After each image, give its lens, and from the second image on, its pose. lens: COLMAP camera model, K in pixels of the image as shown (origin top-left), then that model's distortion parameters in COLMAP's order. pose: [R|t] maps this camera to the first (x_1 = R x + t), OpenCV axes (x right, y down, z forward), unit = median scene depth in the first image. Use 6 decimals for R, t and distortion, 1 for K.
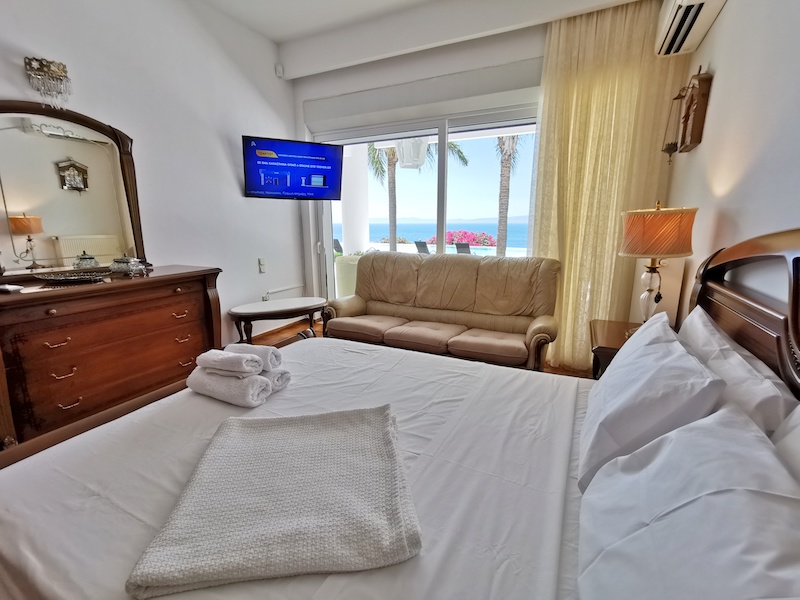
lens RADIAL K [[369.2, 0, 400.0], [0, 369.2, 300.0], [0, 0, 1]] dist [0.001539, 0.000078]
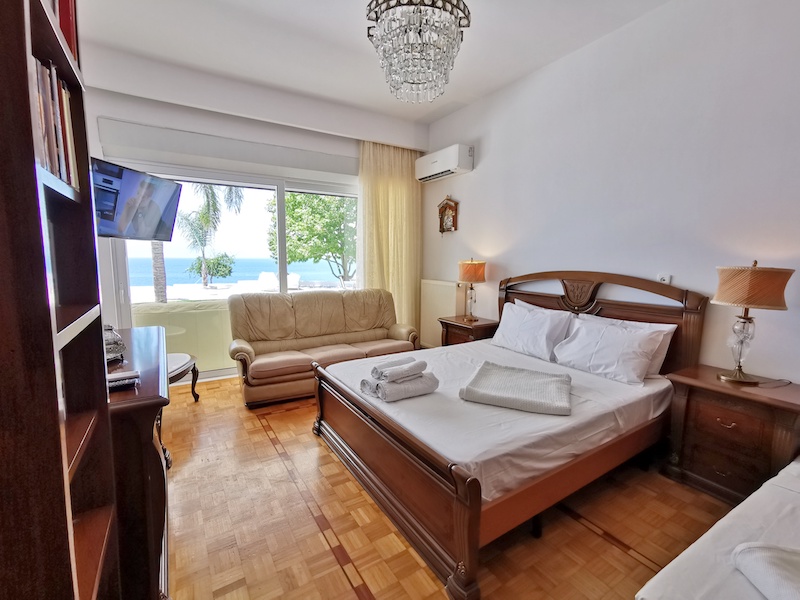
lens RADIAL K [[369.2, 0, 400.0], [0, 369.2, 300.0], [0, 0, 1]] dist [0.001539, 0.000078]
pose [[0.531256, -0.090677, 0.842345, -0.815978], [0.166846, 0.985983, 0.000911, -0.051567], [-0.830620, 0.140058, 0.538938, 0.108482]]
